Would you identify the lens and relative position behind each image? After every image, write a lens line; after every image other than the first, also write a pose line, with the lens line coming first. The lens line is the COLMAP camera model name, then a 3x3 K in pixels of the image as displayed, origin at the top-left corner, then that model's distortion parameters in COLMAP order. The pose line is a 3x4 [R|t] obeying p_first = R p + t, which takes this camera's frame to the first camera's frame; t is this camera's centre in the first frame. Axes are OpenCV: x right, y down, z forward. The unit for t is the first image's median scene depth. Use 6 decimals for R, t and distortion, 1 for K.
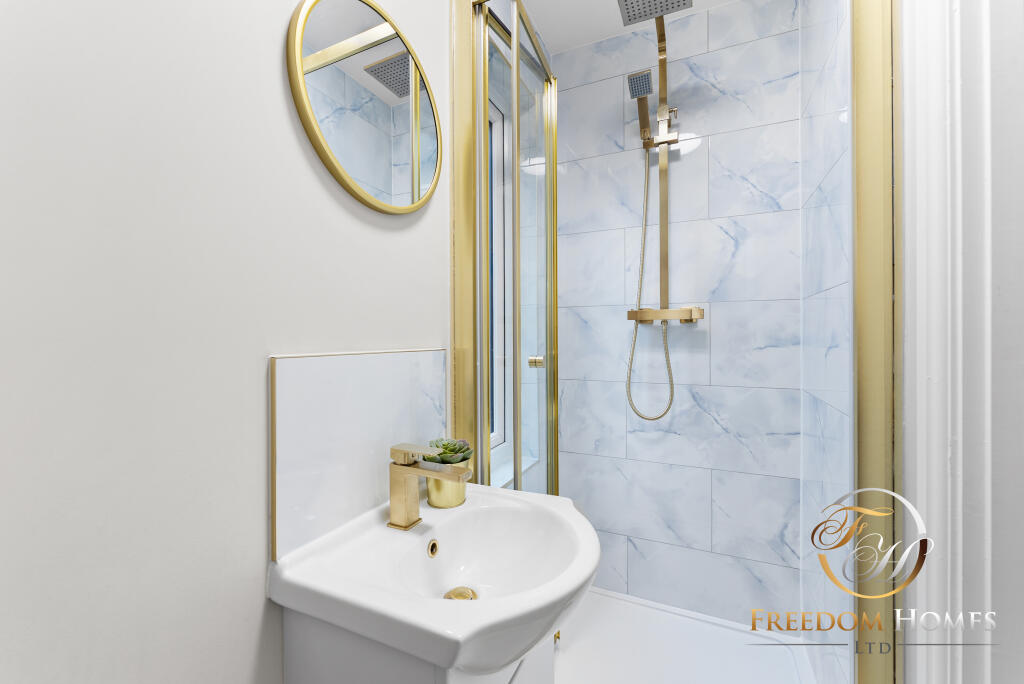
lens RADIAL K [[411.9, 0, 510.0], [0, 411.9, 334.7], [0, 0, 1]] dist [-0.001711, -0.000097]
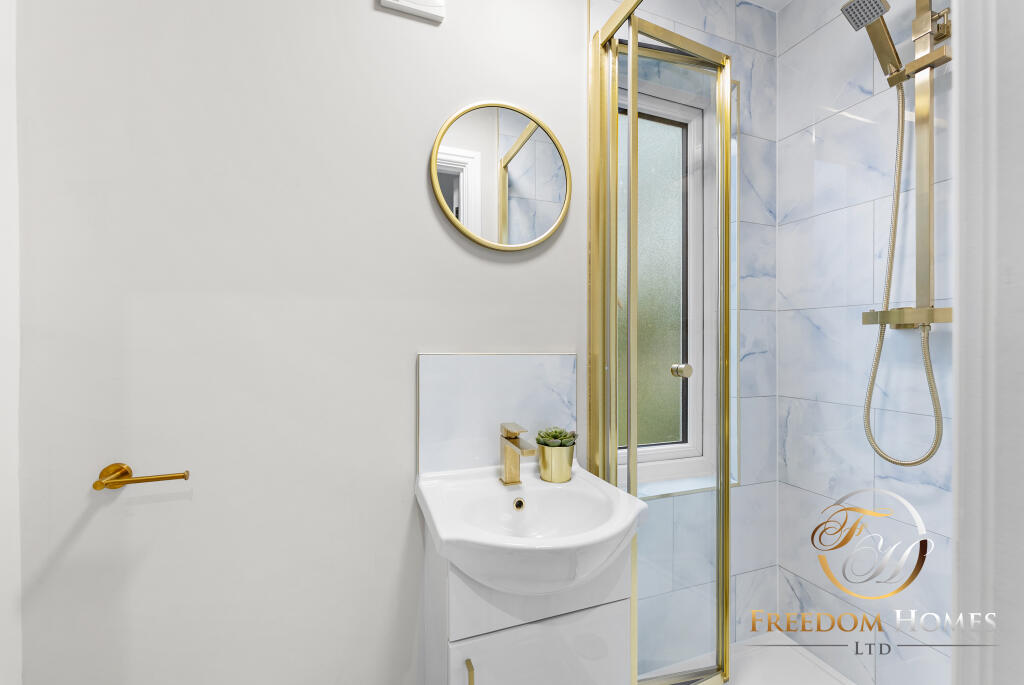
lens RADIAL K [[408.3, 0, 509.6], [0, 408.3, 343.5], [0, 0, 1]] dist [0.001427, -0.000124]
pose [[0.722089, 0.010630, -0.691718, 0.487726], [-0.008453, 0.999943, 0.006542, -0.001291], [0.691748, 0.001123, 0.722138, 0.027535]]
